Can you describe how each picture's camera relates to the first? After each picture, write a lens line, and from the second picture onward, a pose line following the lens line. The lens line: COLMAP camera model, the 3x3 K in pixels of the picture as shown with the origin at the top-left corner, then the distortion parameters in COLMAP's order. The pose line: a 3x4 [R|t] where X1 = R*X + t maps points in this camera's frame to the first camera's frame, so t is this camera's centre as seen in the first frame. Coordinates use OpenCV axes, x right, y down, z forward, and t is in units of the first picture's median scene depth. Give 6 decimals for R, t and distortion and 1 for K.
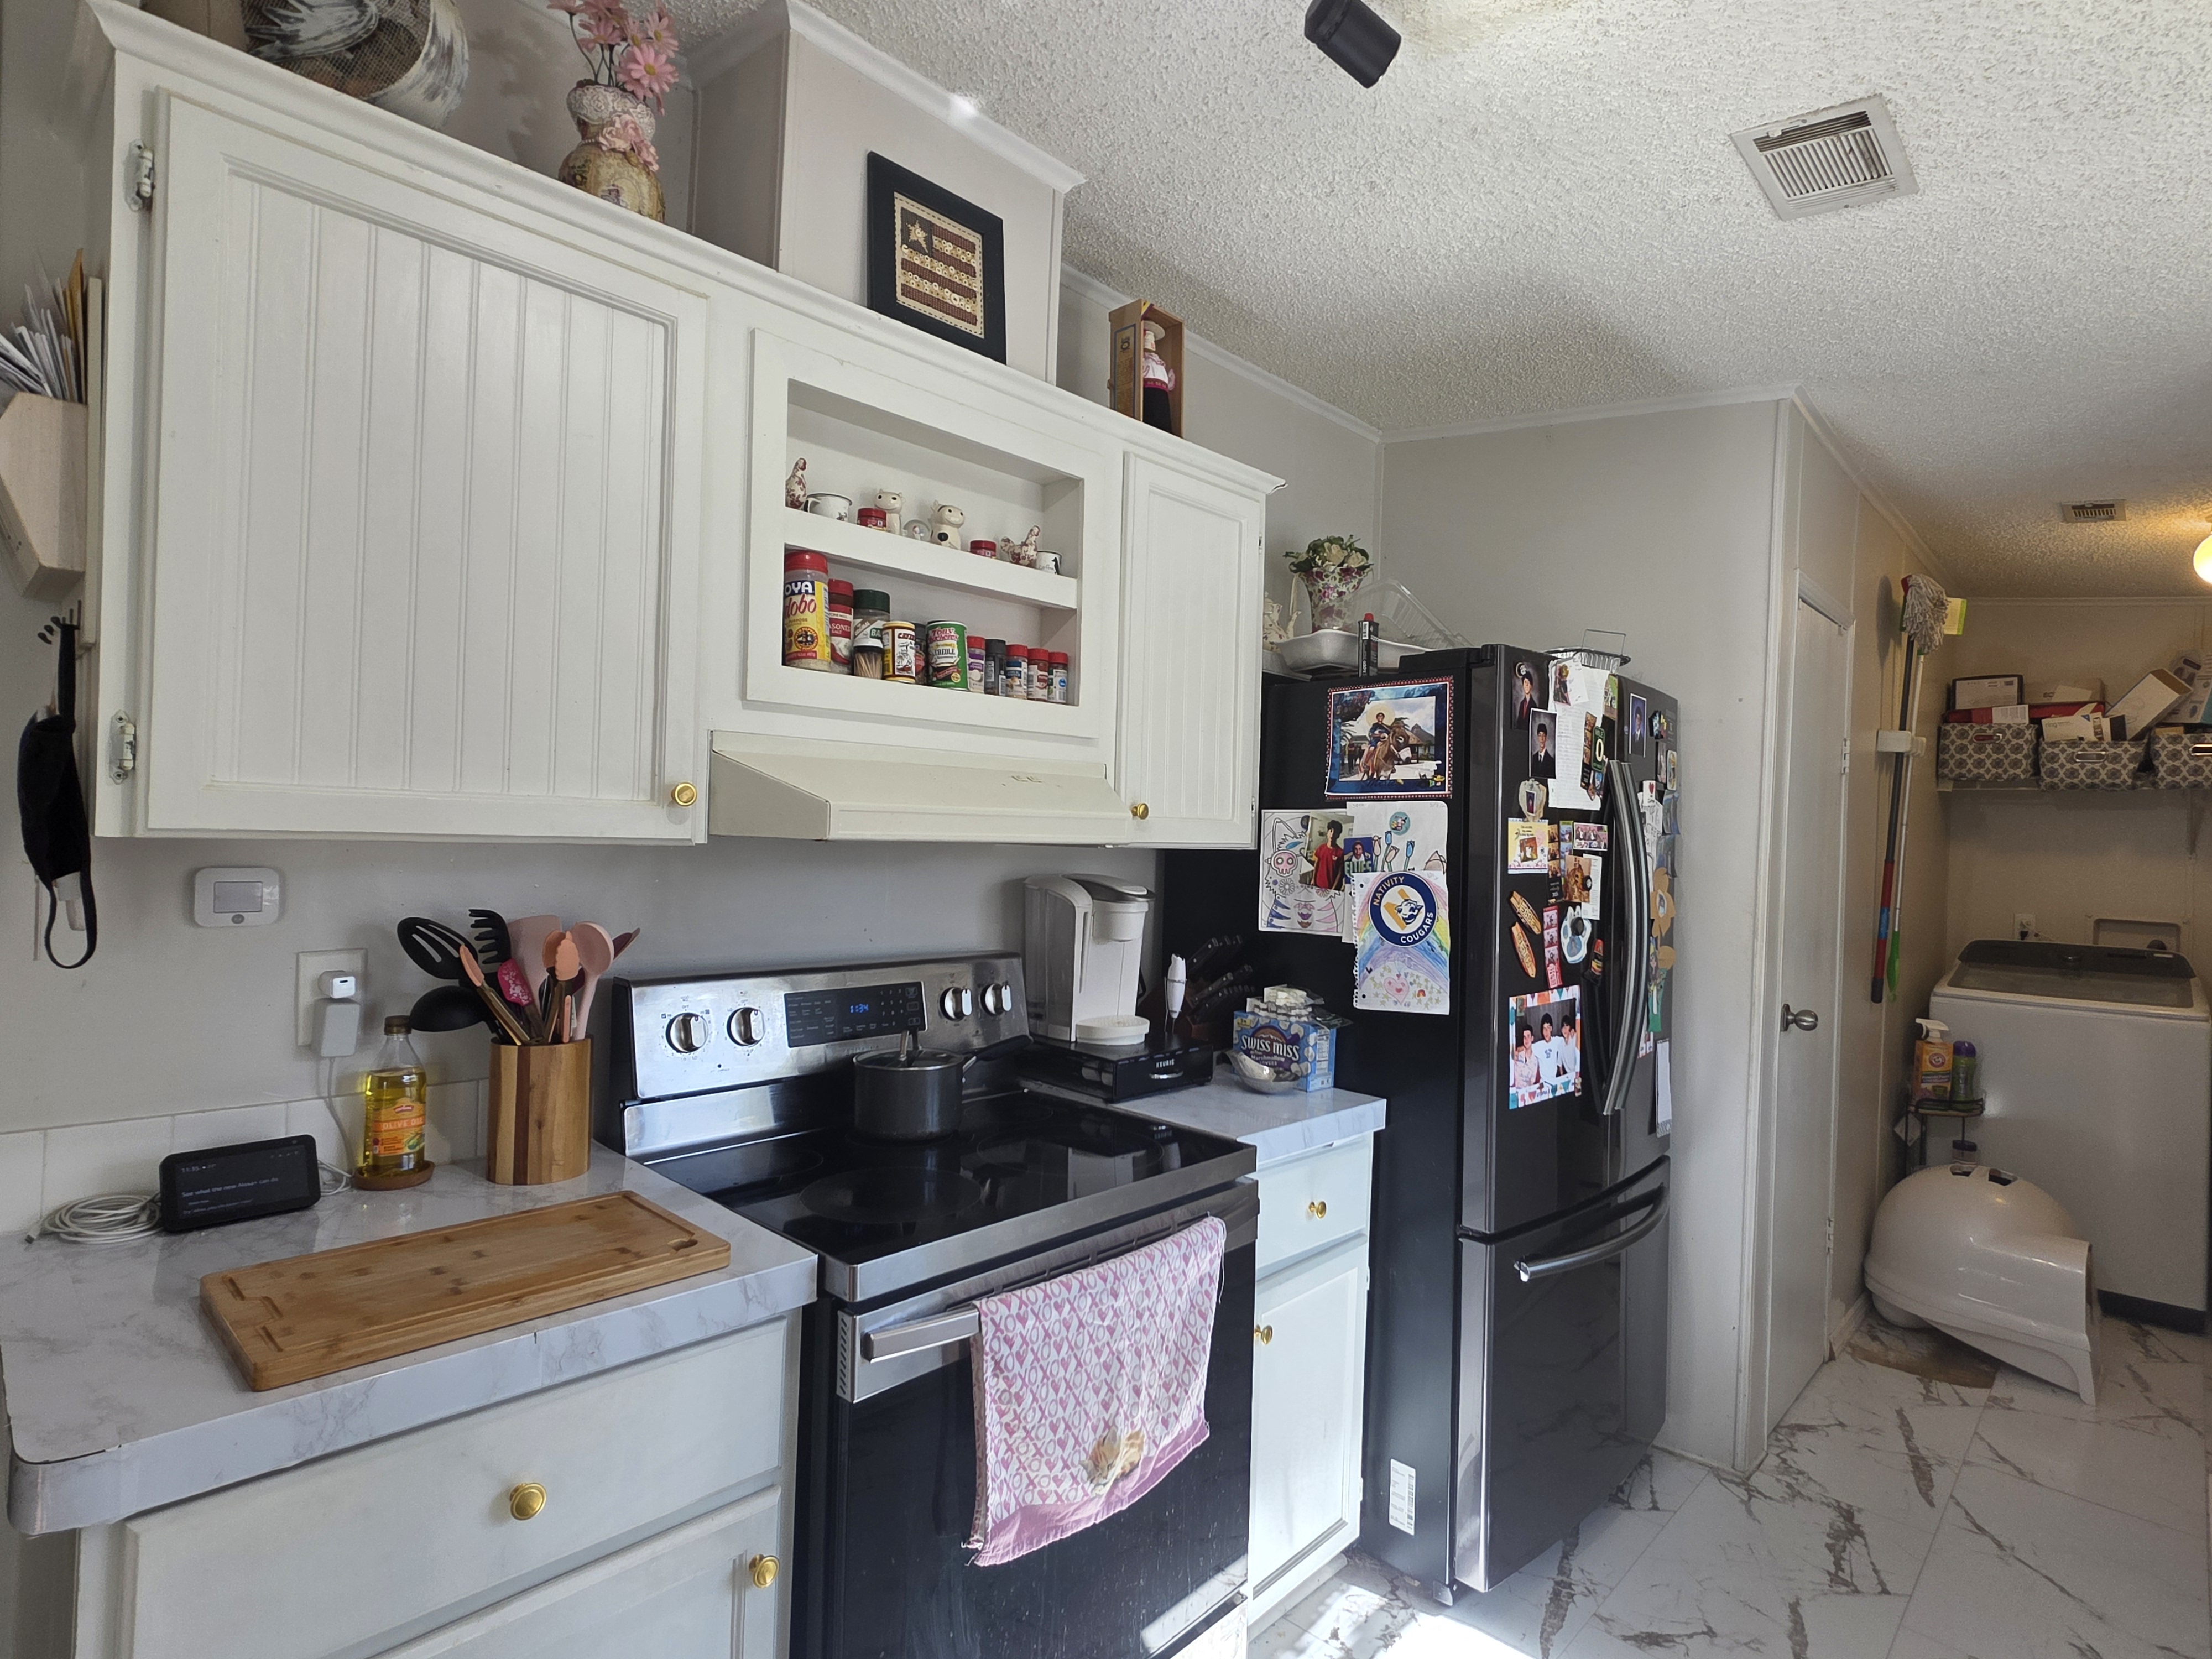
lens RADIAL K [[1139.1, 0, 1104.8], [0, 1139.1, 833.6], [0, 0, 1]] dist [0.009189, -0.002815]
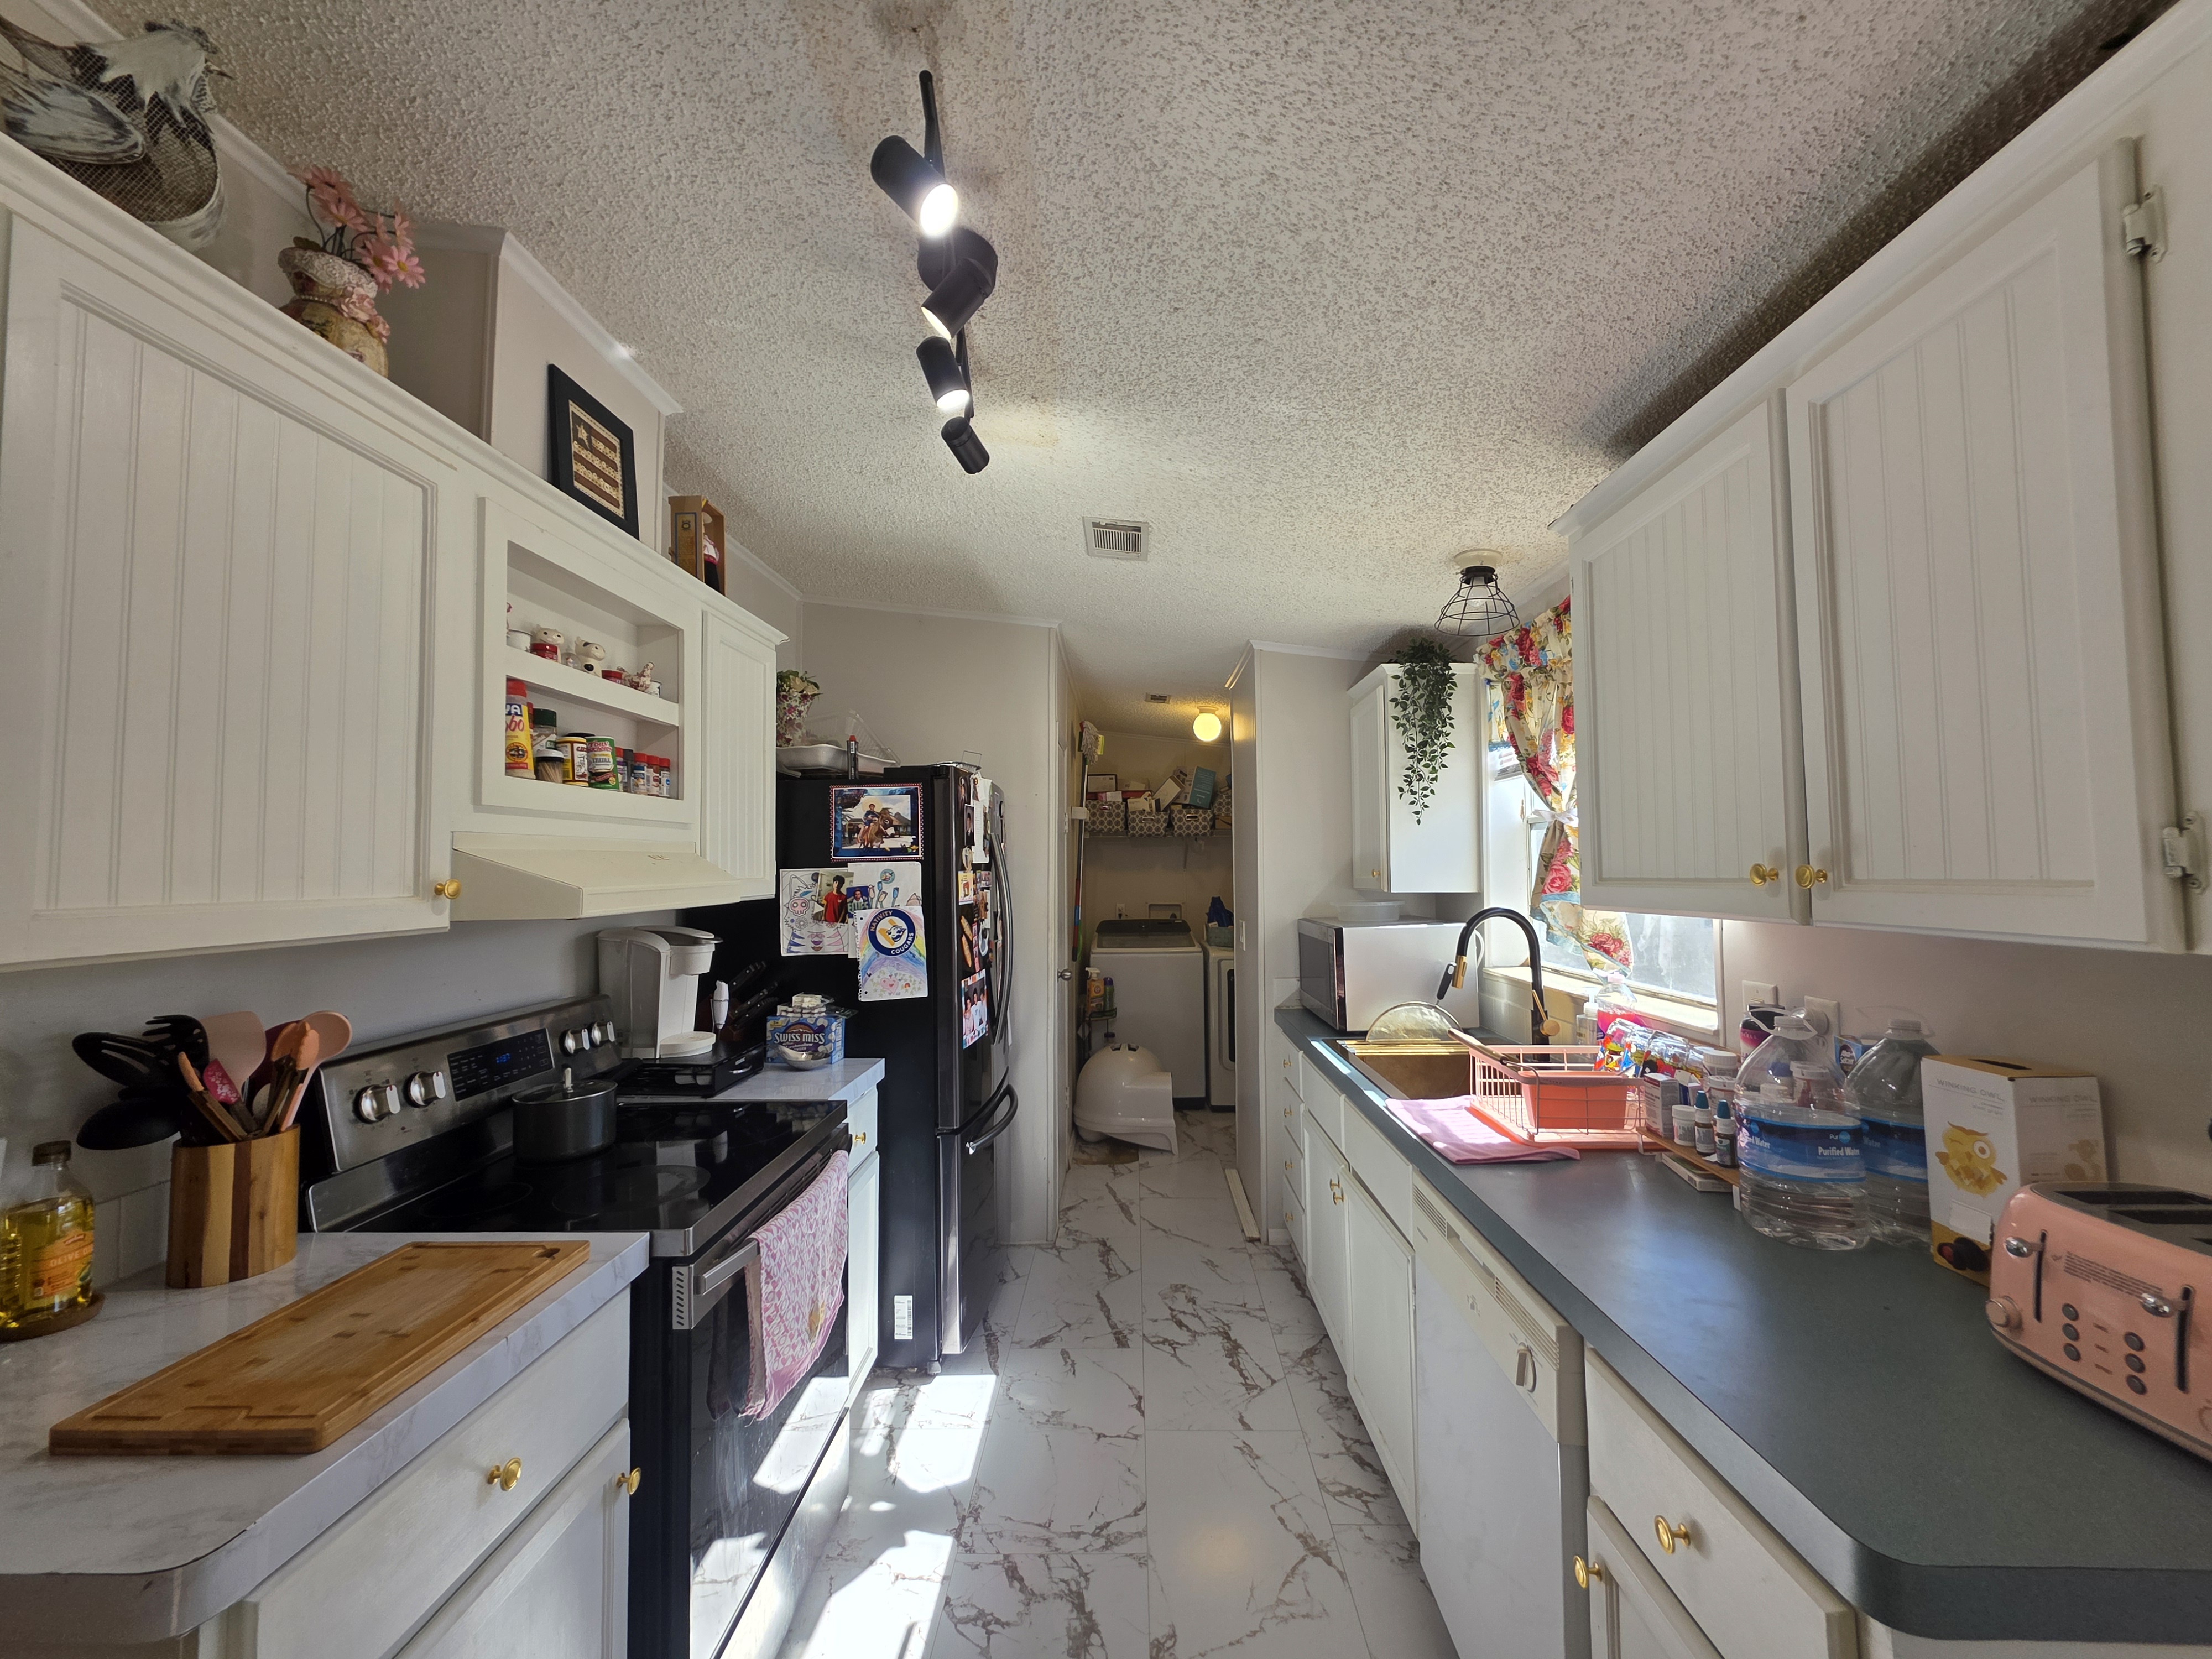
lens RADIAL K [[882.4, 0, 1119.2], [0, 882.4, 826.8], [0, 0, 1]] dist [0.002515, 0.001148]
pose [[0.735630, -0.005446, 0.677361, -0.329238], [0.031063, 0.999187, -0.025701, -0.036870], [-0.676671, 0.039947, 0.735201, -0.091418]]
